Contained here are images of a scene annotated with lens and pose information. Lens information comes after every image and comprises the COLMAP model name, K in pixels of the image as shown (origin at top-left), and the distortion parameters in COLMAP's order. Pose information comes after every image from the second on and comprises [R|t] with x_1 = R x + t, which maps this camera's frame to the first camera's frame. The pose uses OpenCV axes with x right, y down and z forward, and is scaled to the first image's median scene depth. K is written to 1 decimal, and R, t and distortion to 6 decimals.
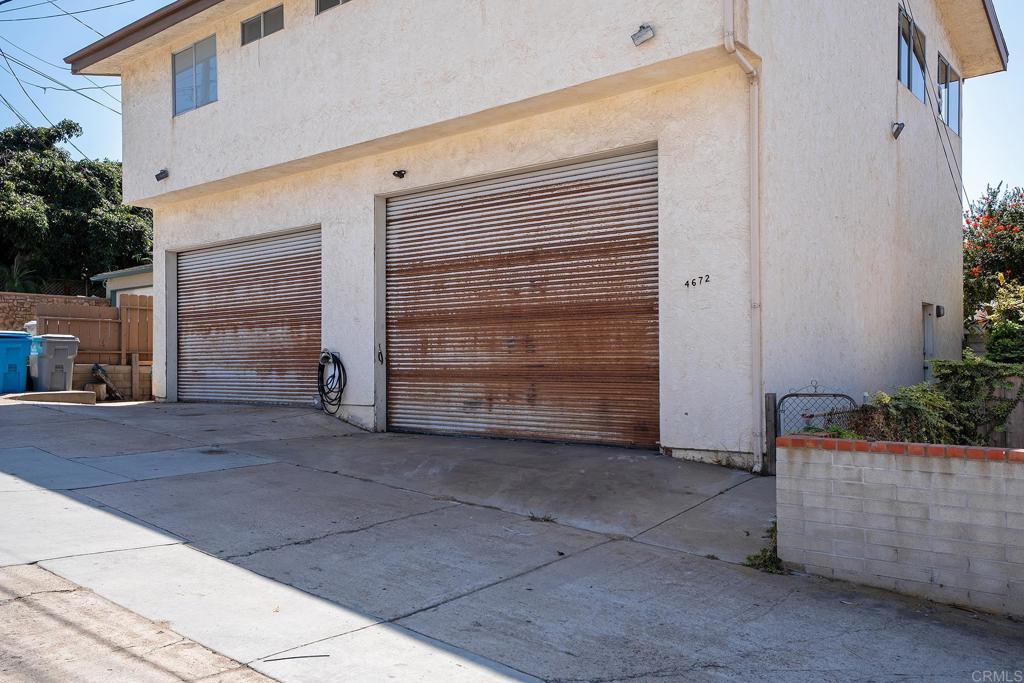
lens RADIAL K [[791.2, 0, 516.0], [0, 791.2, 343.1], [0, 0, 1]] dist [0.016233, 0.090560]
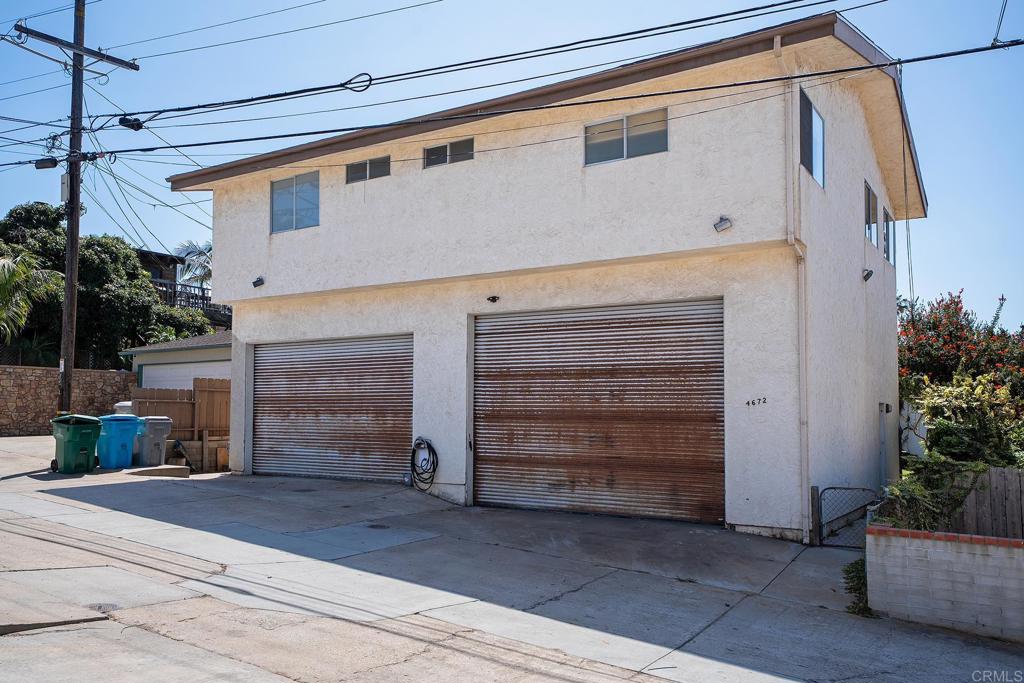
lens RADIAL K [[774.2, 0, 499.5], [0, 774.2, 376.6], [0, 0, 1]] dist [0.003218, 0.114956]
pose [[0.994523, 0.015700, 0.103331, -0.285338], [-0.013247, 0.999615, -0.024377, -0.067868], [-0.103674, 0.022874, 0.994348, -0.230998]]
